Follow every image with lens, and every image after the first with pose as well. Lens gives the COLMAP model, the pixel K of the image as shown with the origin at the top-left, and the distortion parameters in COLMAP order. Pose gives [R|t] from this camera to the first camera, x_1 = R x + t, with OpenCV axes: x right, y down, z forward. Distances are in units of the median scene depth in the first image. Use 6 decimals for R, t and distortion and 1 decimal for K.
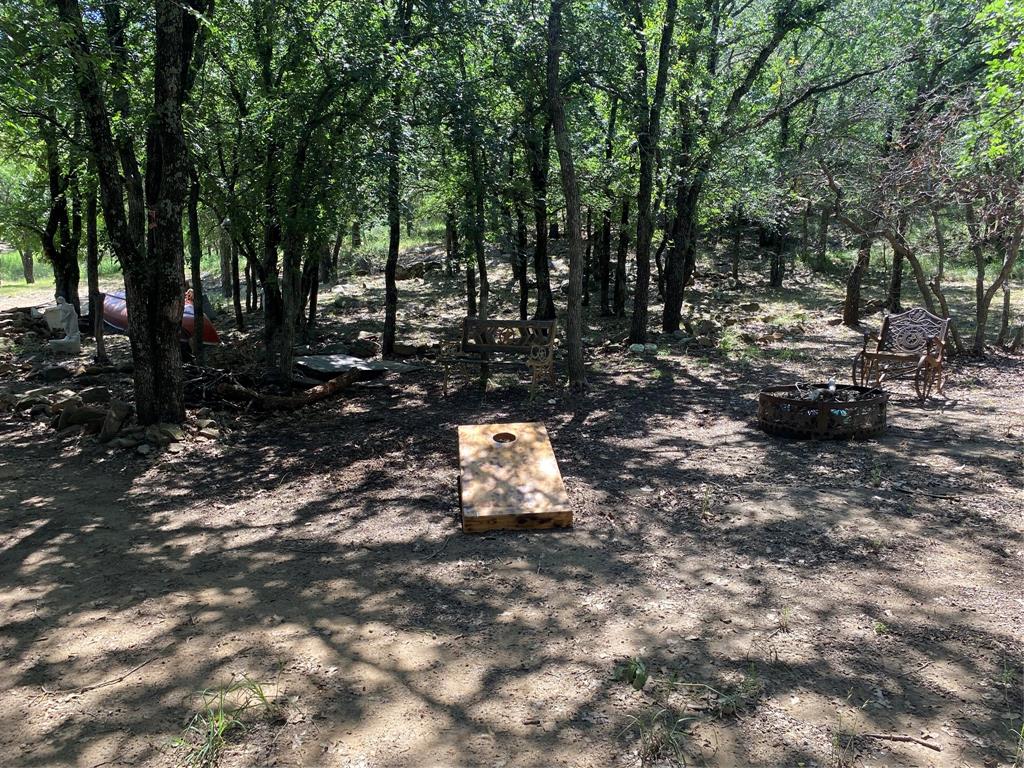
lens RADIAL K [[771.9, 0, 519.4], [0, 771.9, 375.5], [0, 0, 1]] dist [0.026688, -0.029736]
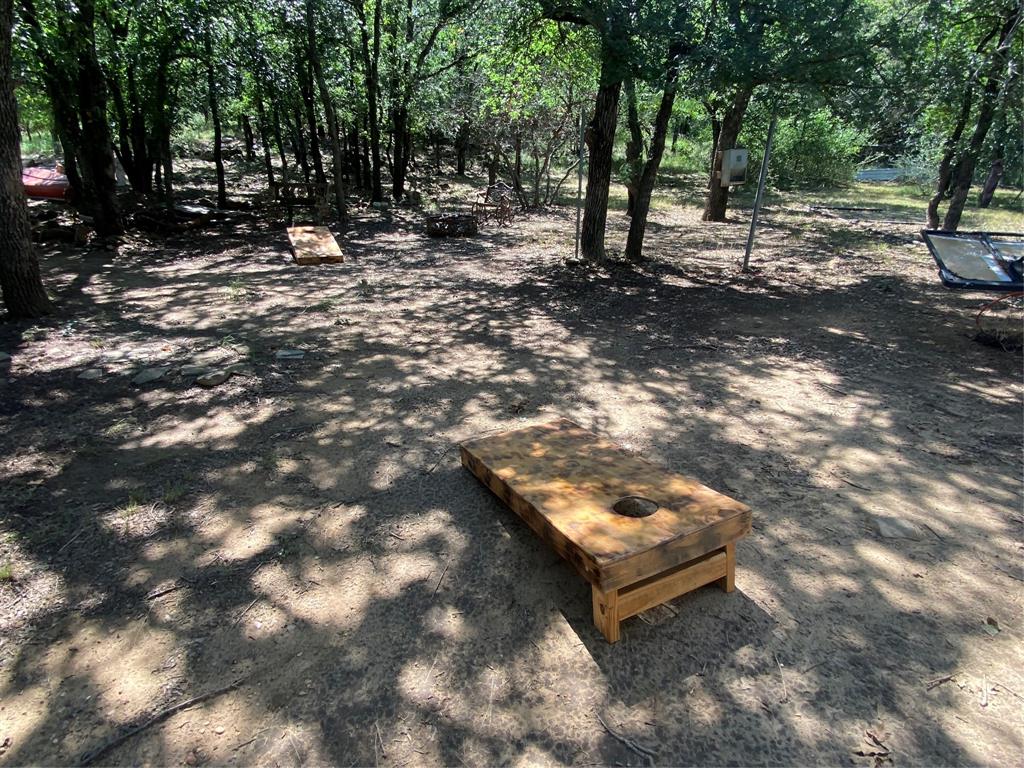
lens RADIAL K [[518.8, 0, 512.0], [0, 518.8, 384.0], [0, 0, 1]] dist [-0.000646, -0.000357]
pose [[0.935446, -0.098386, 0.339501, -0.003998], [0.006716, 0.965256, 0.261222, 0.053207], [-0.353406, -0.242079, 0.903605, -0.318964]]
